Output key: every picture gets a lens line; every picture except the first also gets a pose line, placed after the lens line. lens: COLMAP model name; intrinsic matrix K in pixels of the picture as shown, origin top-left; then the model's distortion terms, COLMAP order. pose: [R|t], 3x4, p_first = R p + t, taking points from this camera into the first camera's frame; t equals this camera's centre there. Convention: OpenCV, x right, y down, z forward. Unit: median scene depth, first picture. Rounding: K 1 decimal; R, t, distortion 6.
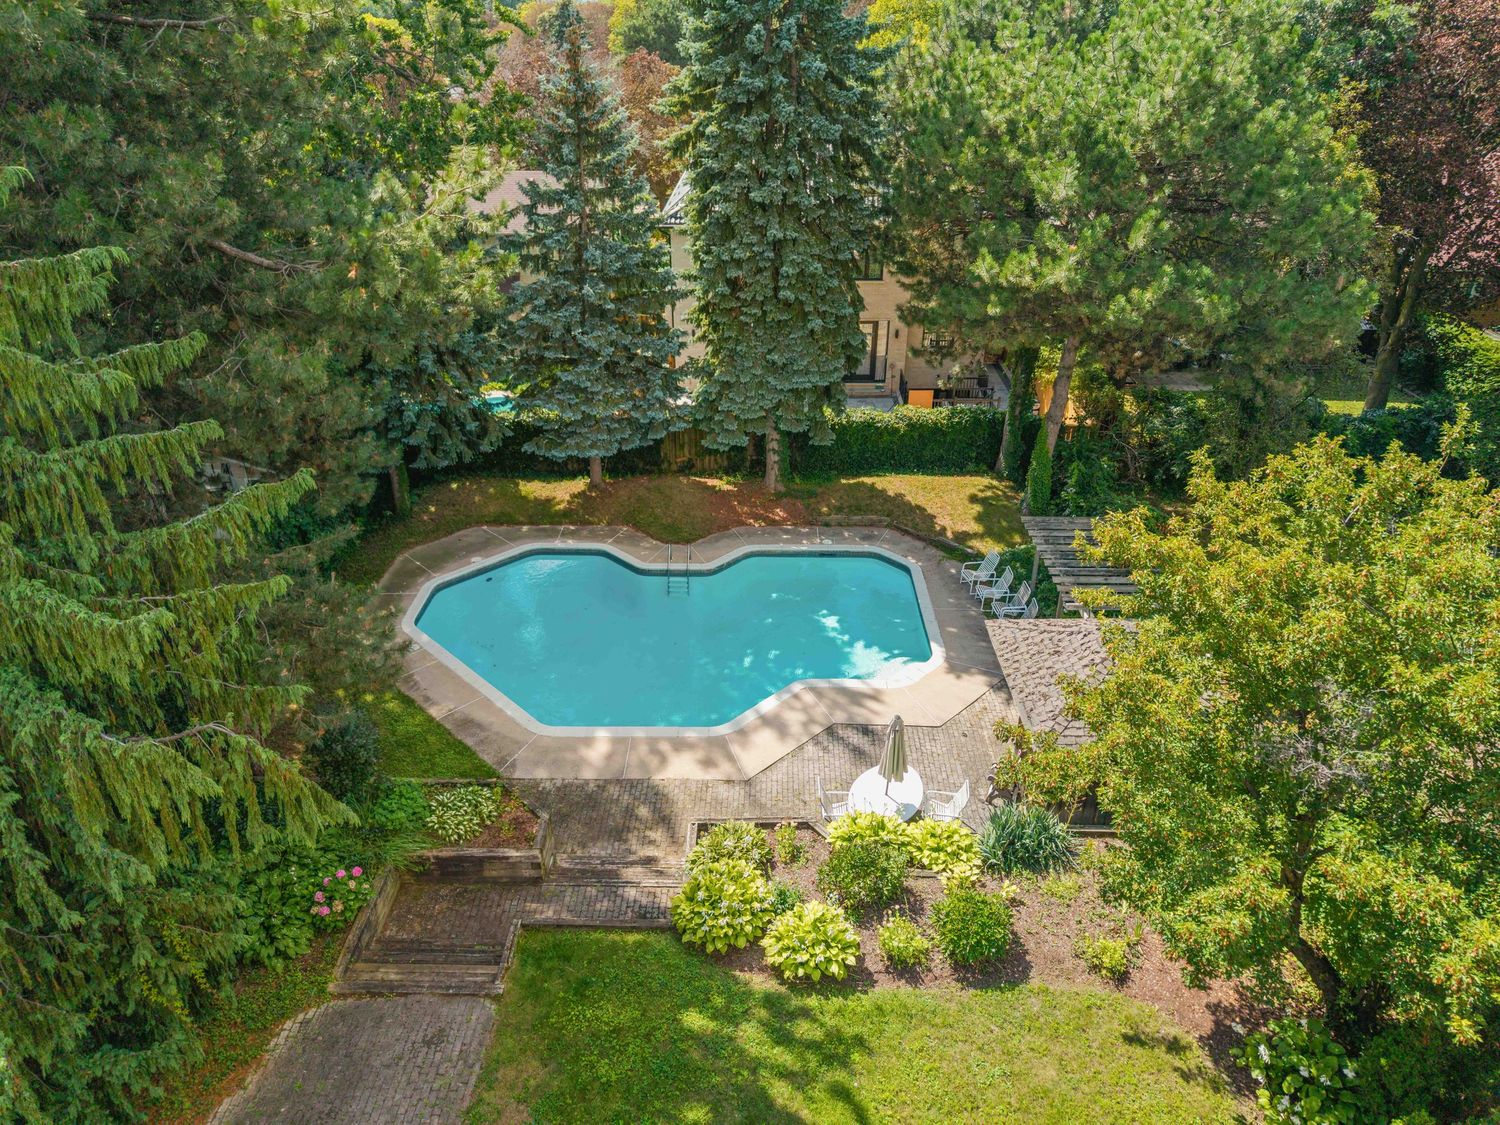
lens RADIAL K [[997.3, 0, 744.1], [0, 997.3, 565.4], [0, 0, 1]] dist [0.042236, -0.020533]
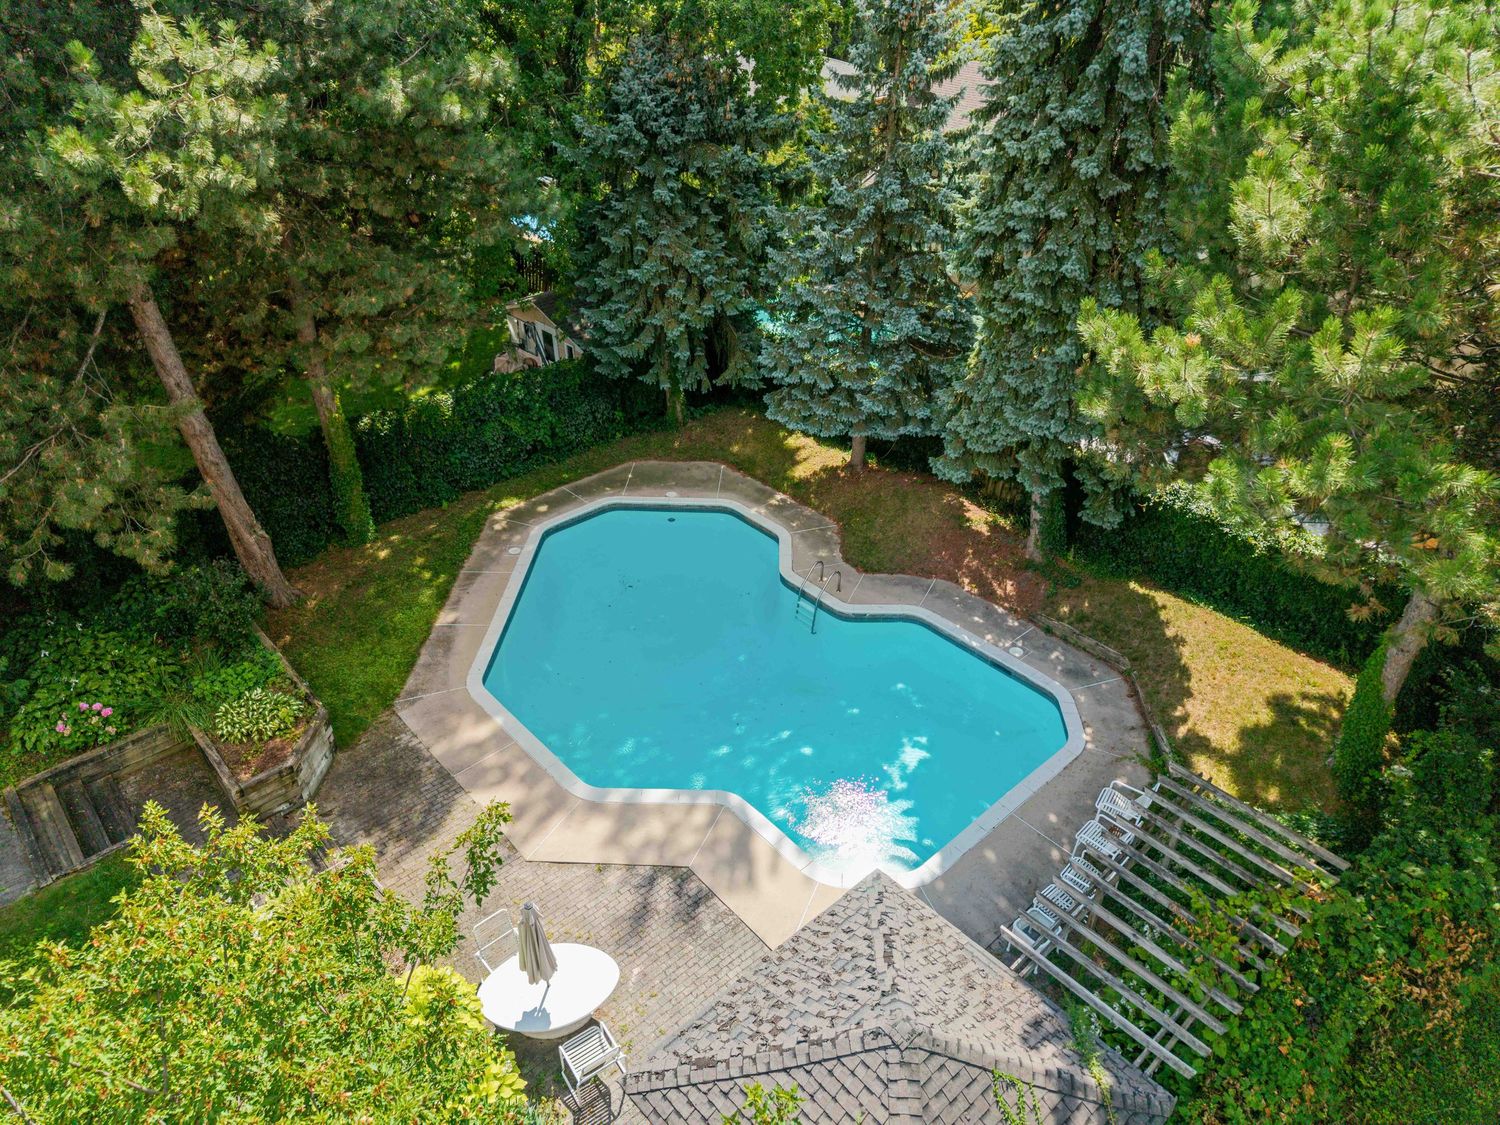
lens RADIAL K [[997.3, 0, 744.1], [0, 997.3, 565.4], [0, 0, 1]] dist [0.042236, -0.020533]
pose [[0.672703, 0.407977, -0.617272, 0.378033], [-0.345746, 0.910892, 0.225246, -0.177811], [0.654164, 0.061895, 0.753816, 0.341868]]
